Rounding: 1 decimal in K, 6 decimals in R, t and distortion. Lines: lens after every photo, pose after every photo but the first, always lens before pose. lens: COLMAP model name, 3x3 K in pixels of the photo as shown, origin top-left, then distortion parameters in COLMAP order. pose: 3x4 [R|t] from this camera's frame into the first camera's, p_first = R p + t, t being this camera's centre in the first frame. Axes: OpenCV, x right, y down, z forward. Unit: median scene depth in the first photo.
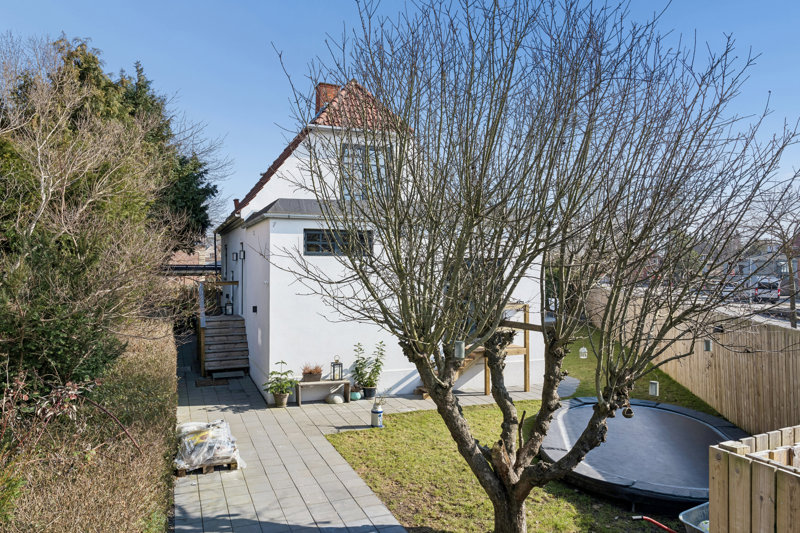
lens RADIAL K [[535.1, 0, 405.7], [0, 535.1, 269.2], [0, 0, 1]] dist [-0.010975, -0.003319]
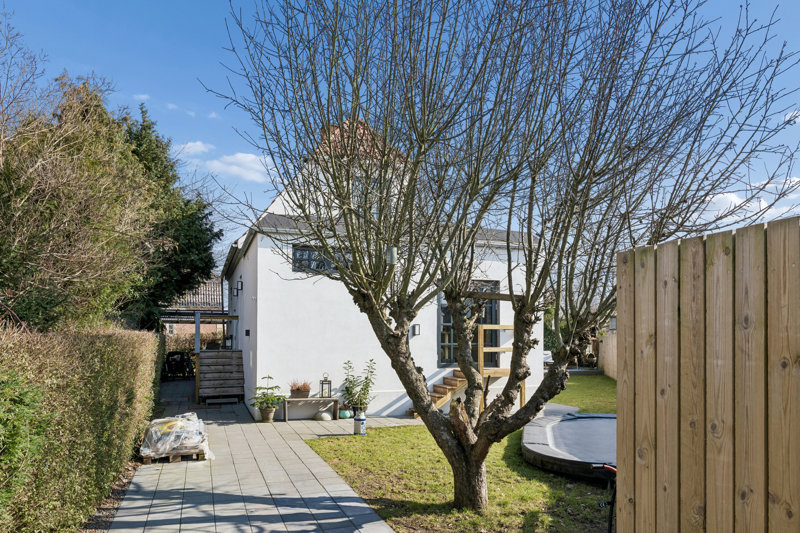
lens RADIAL K [[535.1, 0, 408.4], [0, 535.1, 335.0], [0, 0, 1]] dist [-0.010975, -0.003319]
pose [[0.999611, 0.000098, -0.027891, 0.081641], [-0.000064, 0.999999, 0.001251, 0.147514], [0.027891, -0.001249, 0.999610, 0.039333]]
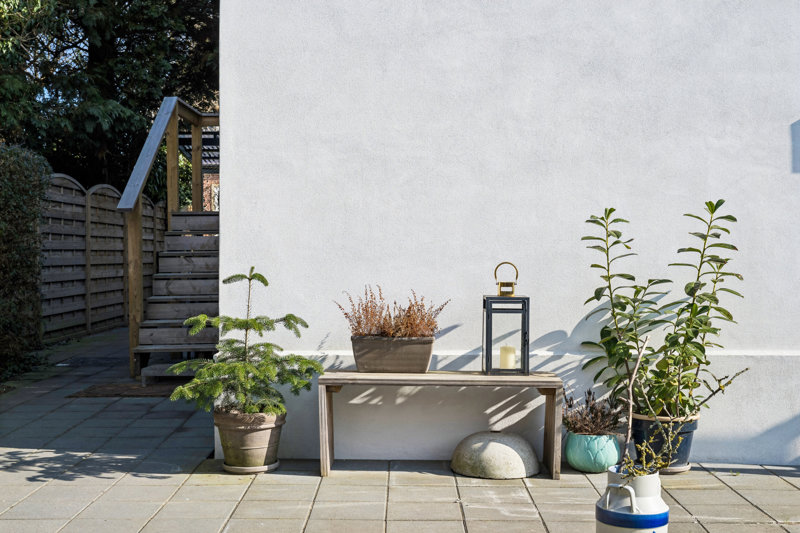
lens RADIAL K [[1206.4, 0, 401.0], [0, 1206.4, 262.5], [0, 0, 1]] dist [-0.018315, 0.000000]
pose [[0.932470, 0.006801, -0.361183, 0.015064], [0.004183, 0.999552, 0.029621, 0.238302], [0.361223, -0.029131, 0.932024, 0.853001]]
